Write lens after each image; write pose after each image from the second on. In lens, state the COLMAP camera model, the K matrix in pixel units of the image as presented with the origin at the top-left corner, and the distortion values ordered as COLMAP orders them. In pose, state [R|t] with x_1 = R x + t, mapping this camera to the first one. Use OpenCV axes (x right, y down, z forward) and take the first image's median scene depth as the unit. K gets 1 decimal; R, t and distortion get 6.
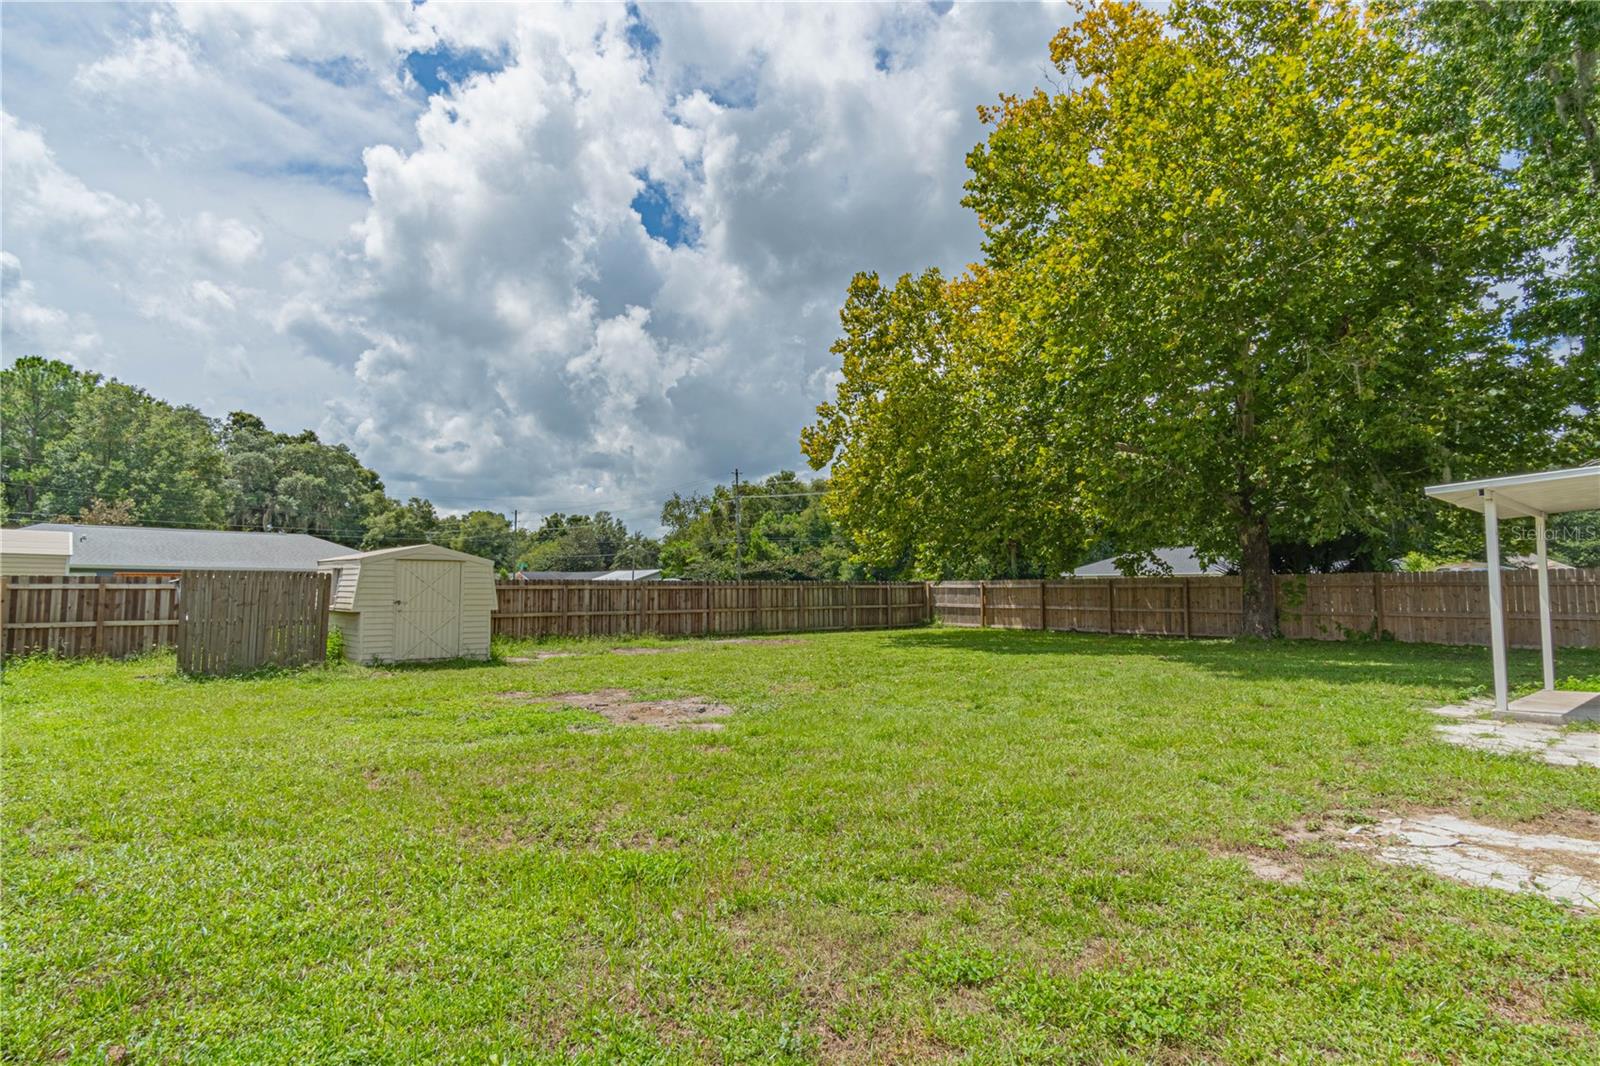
lens RADIAL K [[844.0, 0, 796.8], [0, 844.0, 529.2], [0, 0, 1]] dist [0.010685, -0.000222]
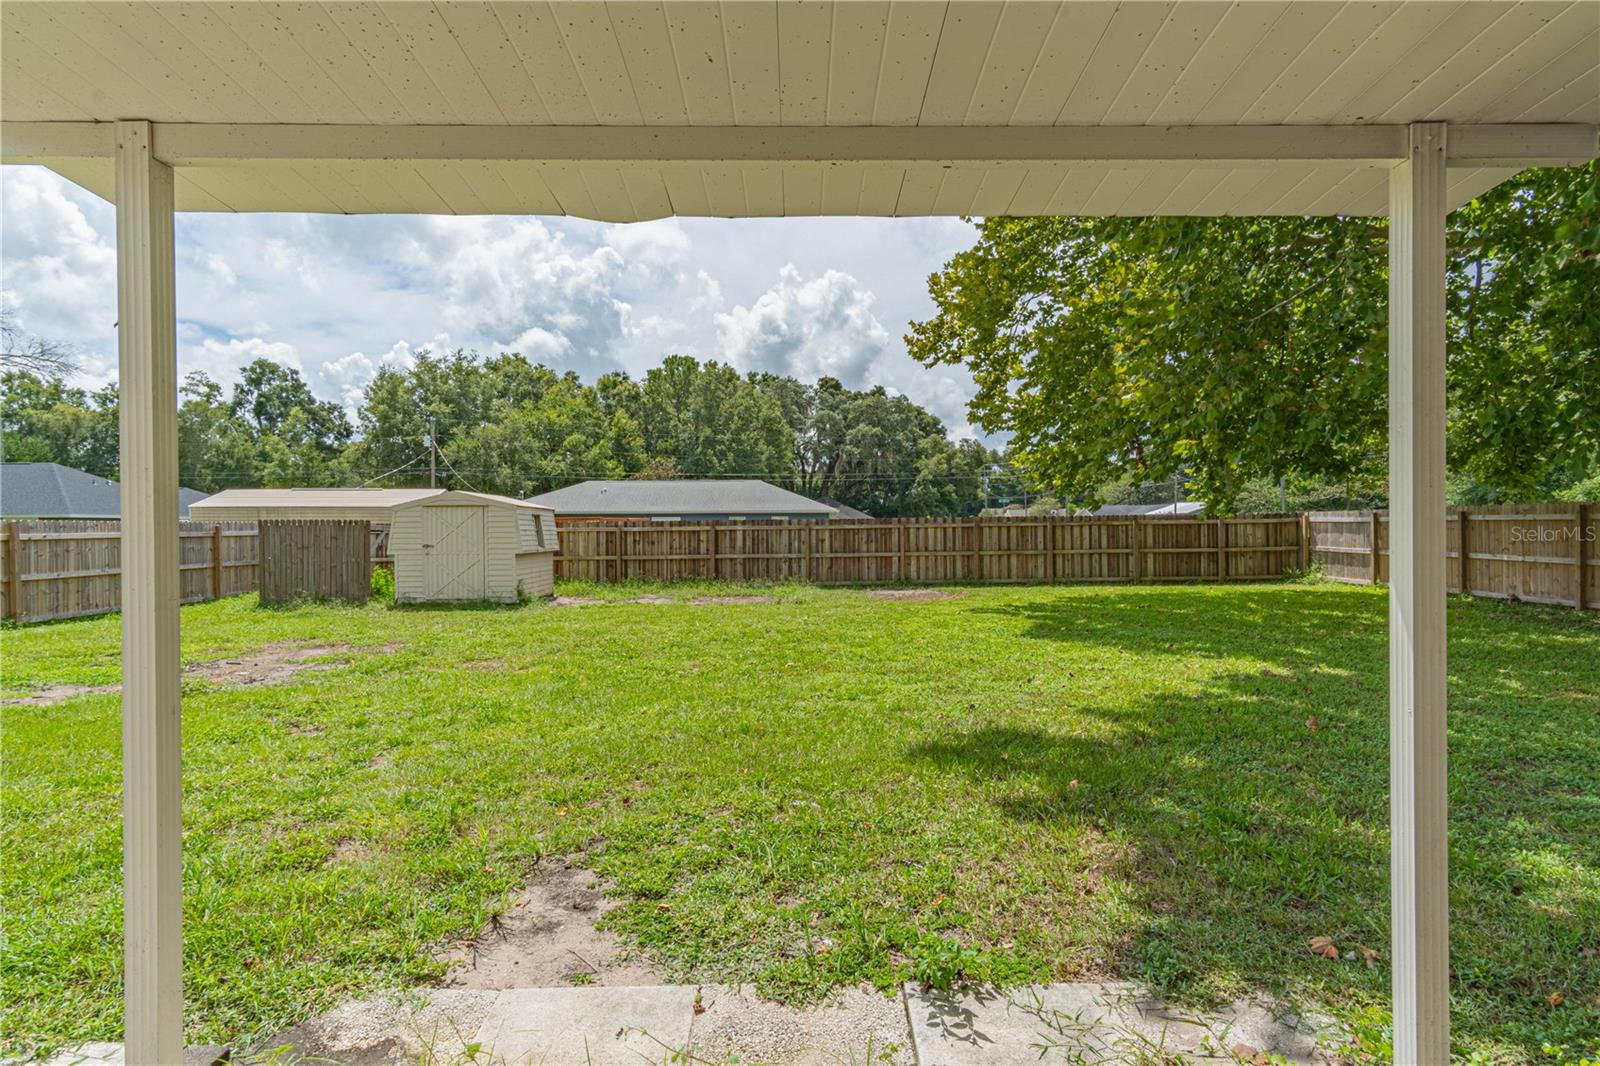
lens RADIAL K [[844.0, 0, 796.6], [0, 844.0, 529.7], [0, 0, 1]] dist [0.010685, -0.000222]
pose [[0.751702, -0.006007, -0.659476, 0.138832], [0.057414, 0.996758, 0.056364, 0.007633], [0.656999, -0.080233, 0.749610, 0.119670]]
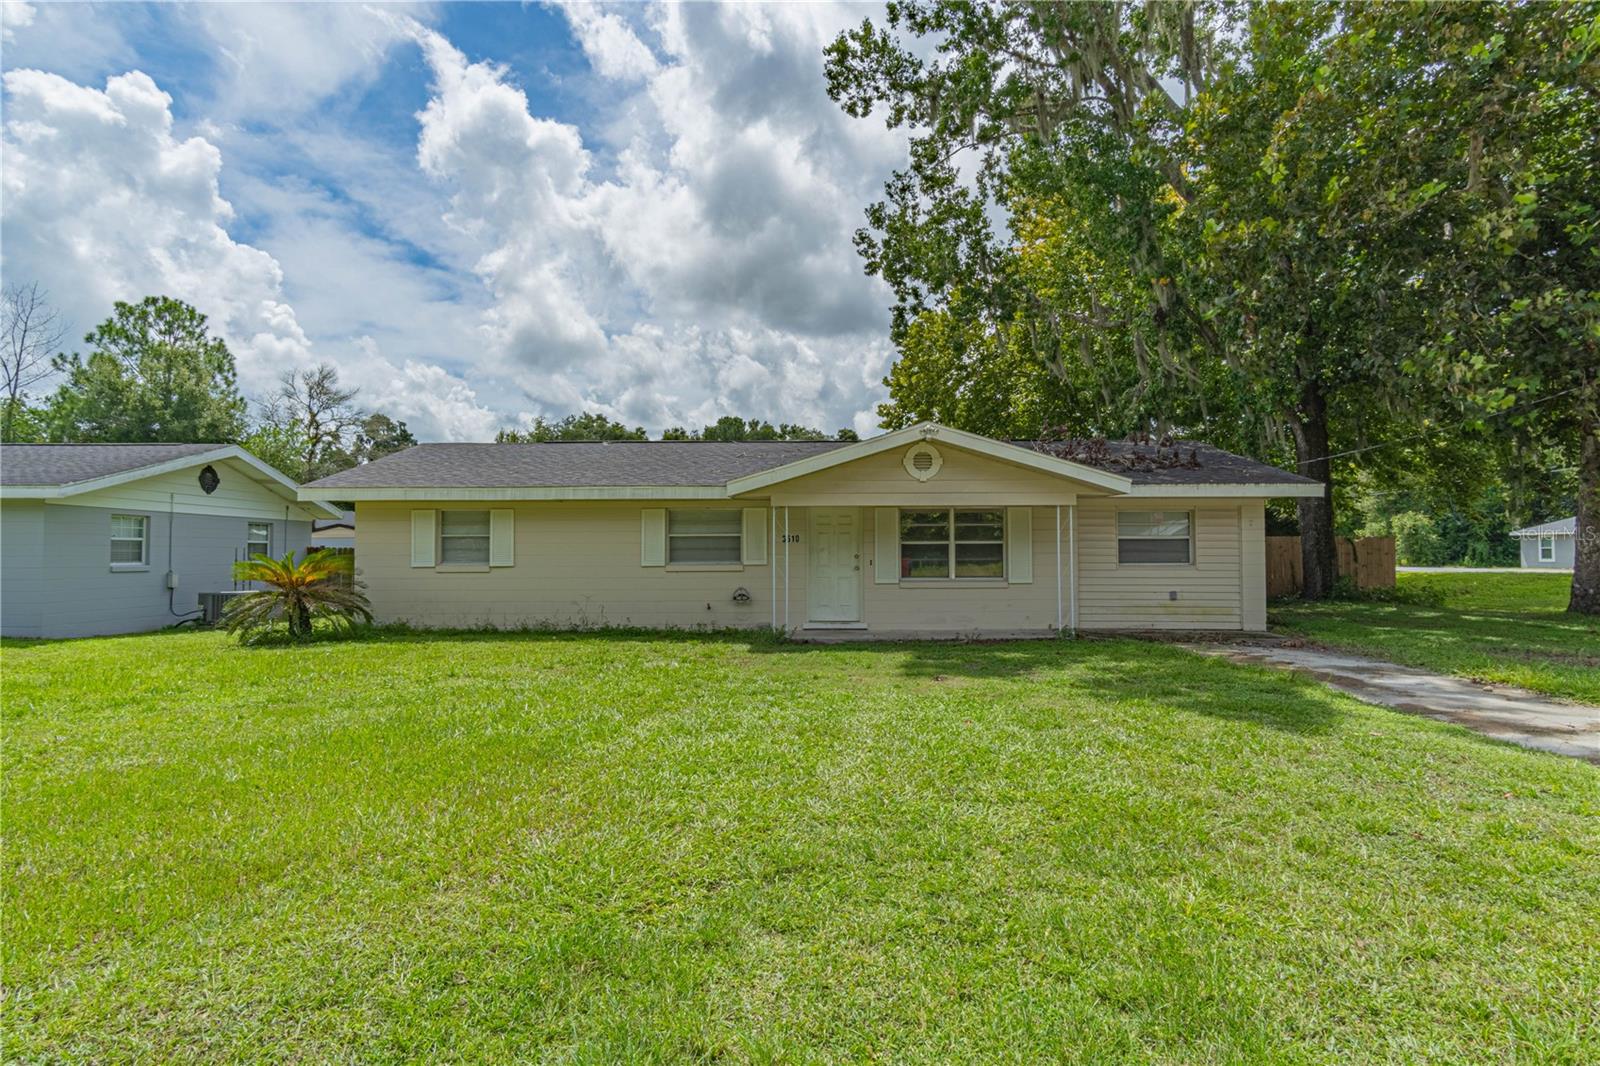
lens RADIAL K [[844.0, 0, 799.3], [0, 844.0, 535.6], [0, 0, 1]] dist [0.010685, -0.000222]
pose [[0.743929, -0.020282, -0.667951, 0.363014], [0.051329, 0.998321, 0.026854, -0.012159], [0.666284, -0.054263, 0.743721, -0.188272]]
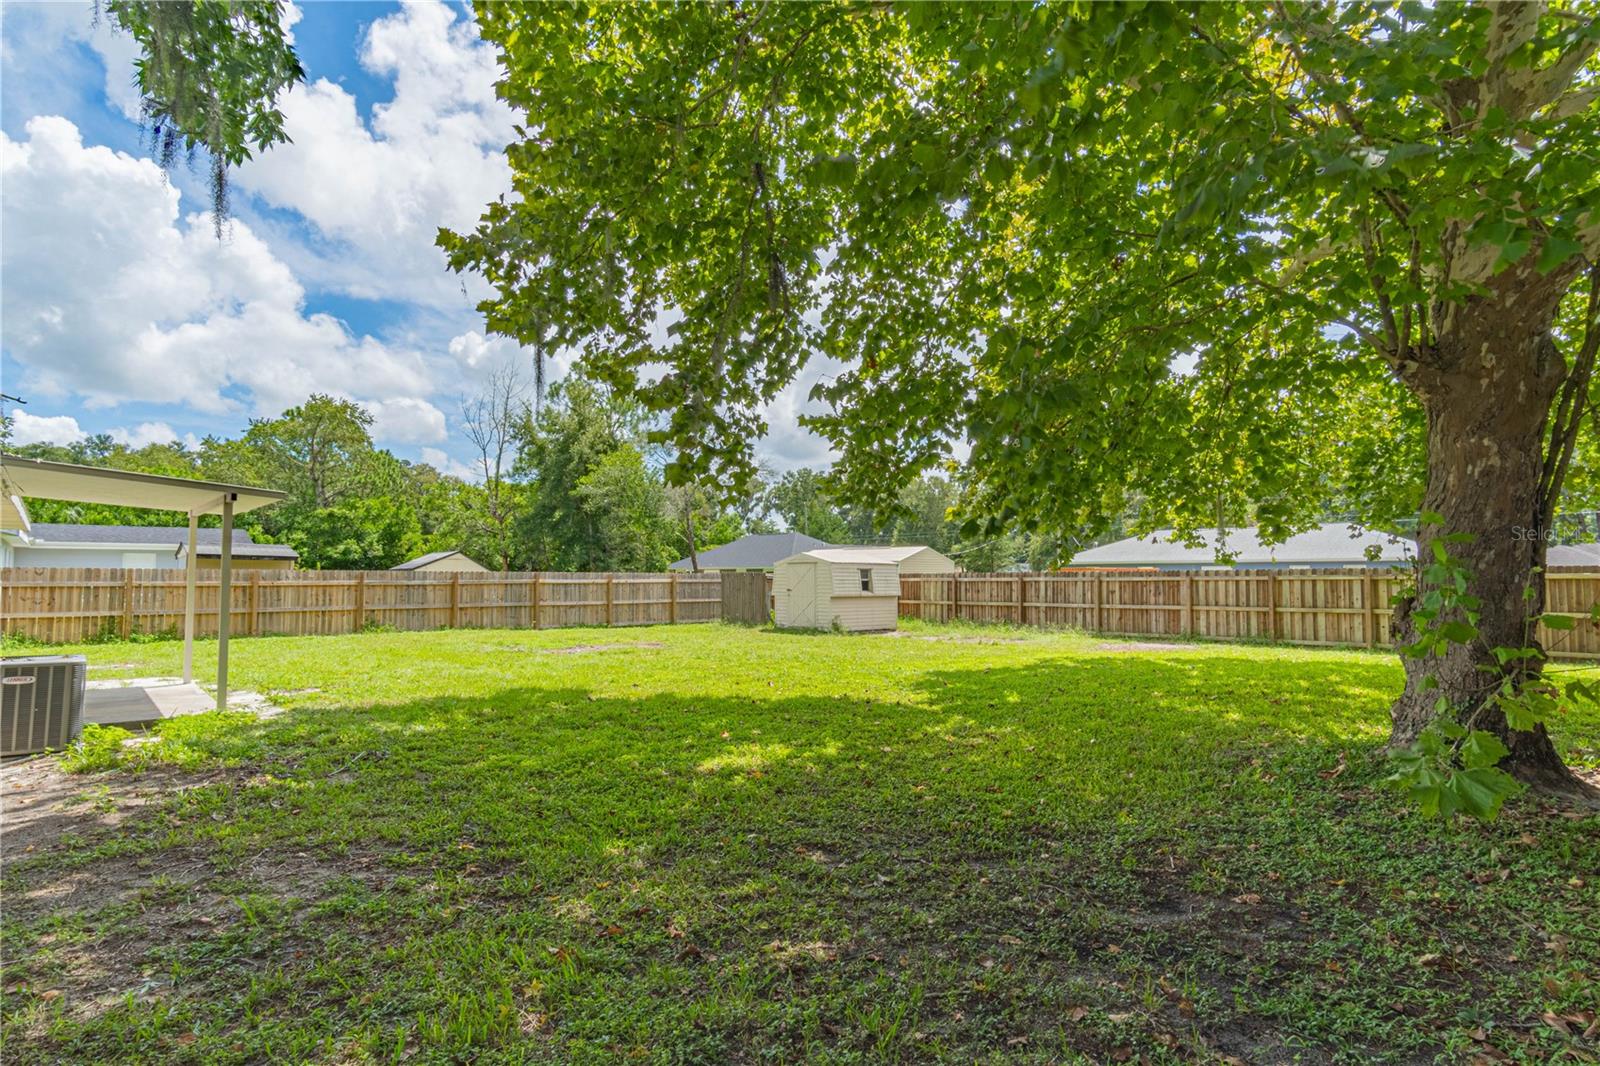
lens RADIAL K [[844.0, 0, 799.2], [0, 844.0, 529.5], [0, 0, 1]] dist [0.010685, -0.000222]
pose [[-0.000050, -0.059343, -0.998238, 0.266024], [0.074987, 0.995427, -0.059180, 0.016114], [0.997185, -0.074858, 0.004400, 0.241300]]
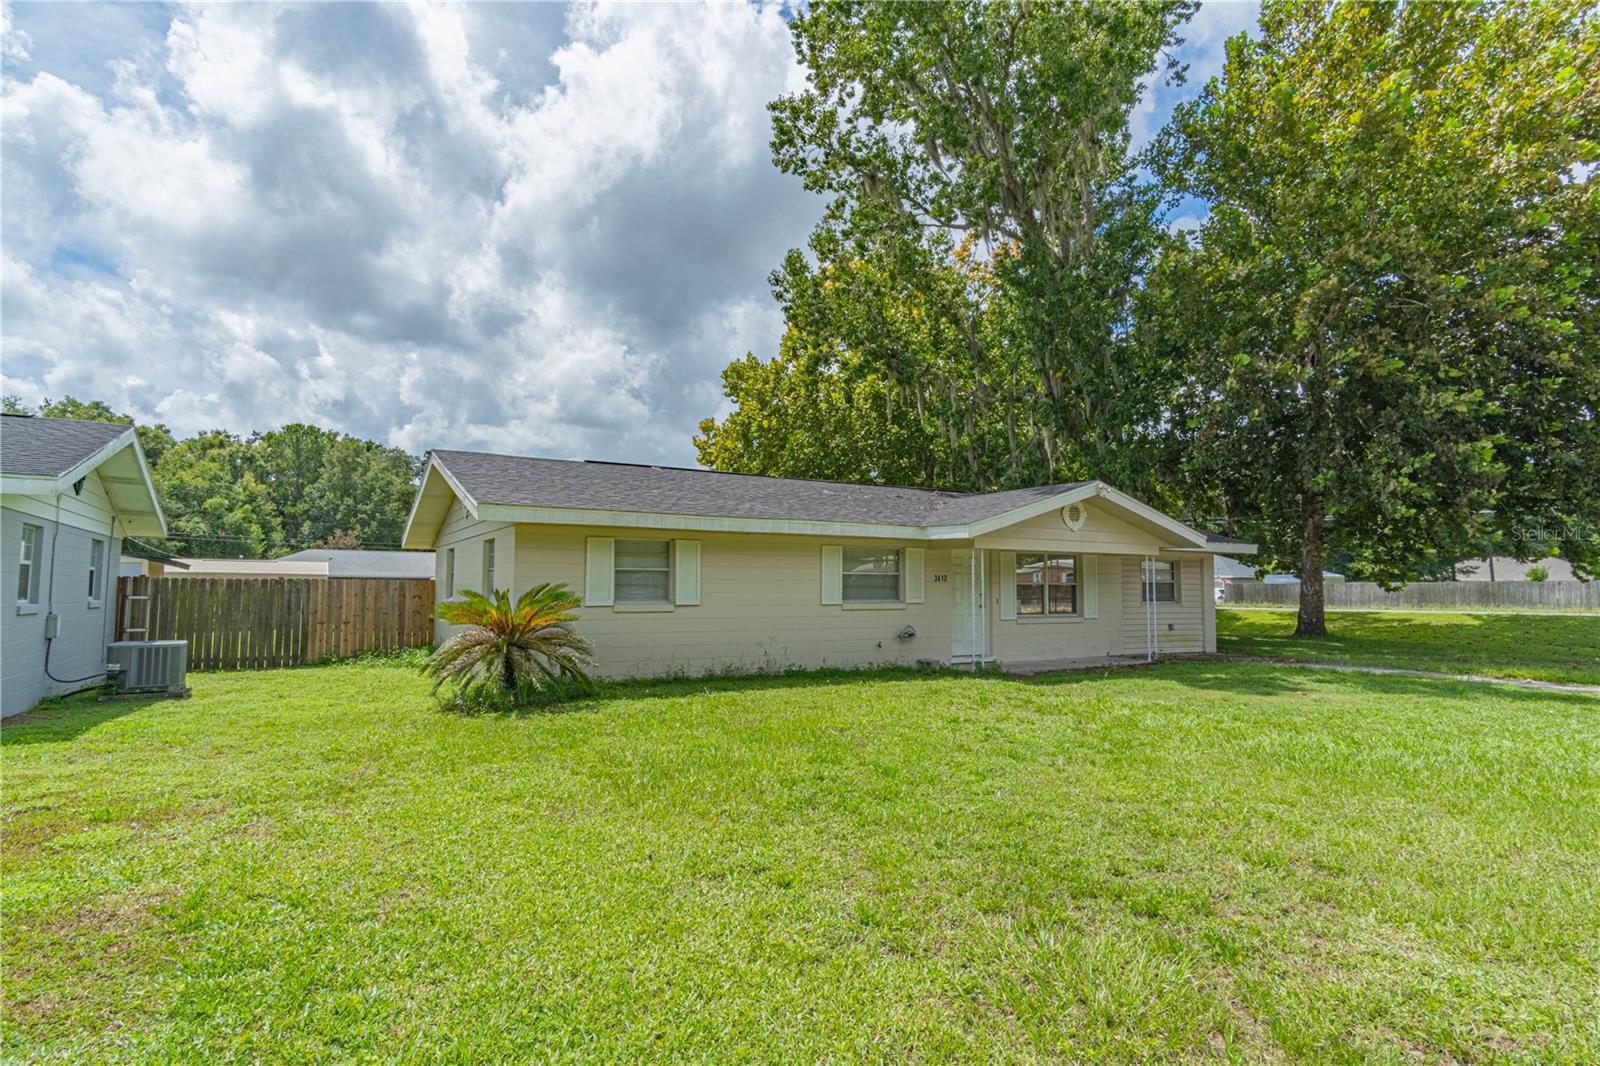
lens RADIAL K [[844.0, 0, 805.6], [0, 844.0, 531.7], [0, 0, 1]] dist [0.010685, -0.000222]
pose [[0.983445, -0.008344, -0.181017, 0.215210], [0.008824, 0.999959, 0.001846, -0.019353], [0.180994, -0.003413, 0.983478, -0.264751]]
